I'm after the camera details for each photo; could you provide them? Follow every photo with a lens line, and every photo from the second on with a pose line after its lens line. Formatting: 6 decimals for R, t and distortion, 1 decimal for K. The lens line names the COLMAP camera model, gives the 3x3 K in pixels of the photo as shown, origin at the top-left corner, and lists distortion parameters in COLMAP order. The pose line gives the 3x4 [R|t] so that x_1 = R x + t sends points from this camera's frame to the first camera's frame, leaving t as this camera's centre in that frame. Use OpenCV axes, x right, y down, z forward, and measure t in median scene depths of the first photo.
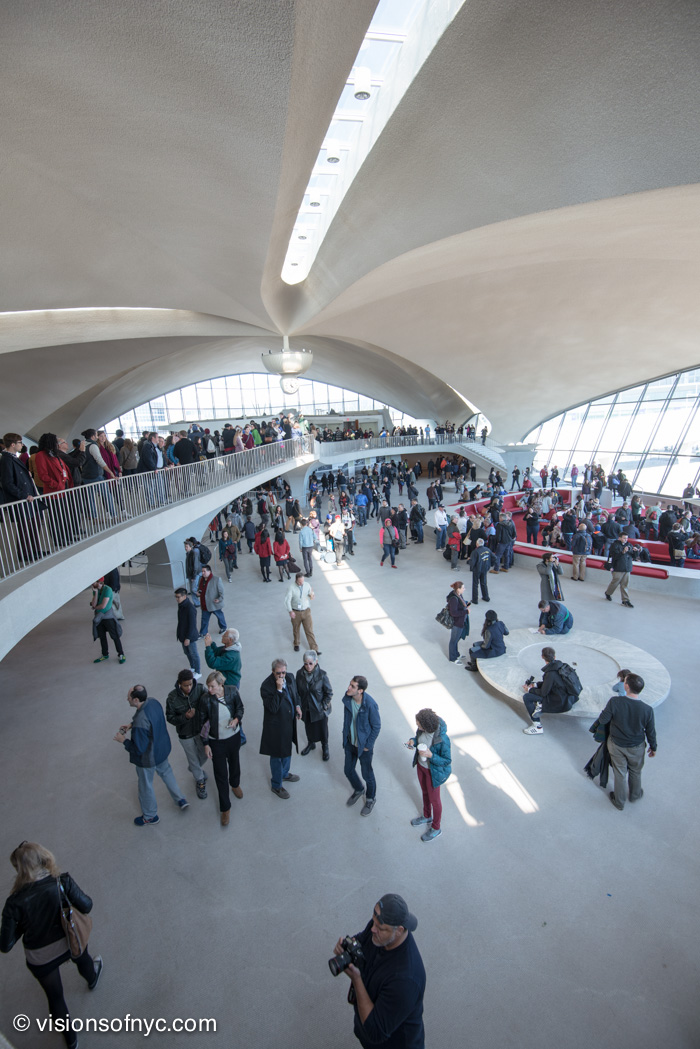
lens RADIAL K [[487.1, 0, 349.9], [0, 487.1, 527.0], [0, 0, 1]] dist [-0.010202, -0.017695]
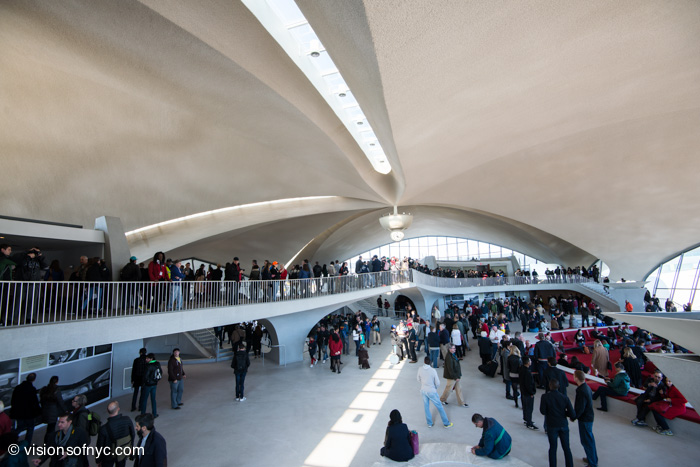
lens RADIAL K [[325.0, 0, 350.0], [0, 325.0, 233.5], [0, 0, 1]] dist [-0.010202, -0.017695]
pose [[0.881806, -0.048589, -0.469103, 0.106856], [-0.103826, 0.950274, -0.293597, 0.004088], [0.460041, 0.307601, 0.832913, 0.048058]]
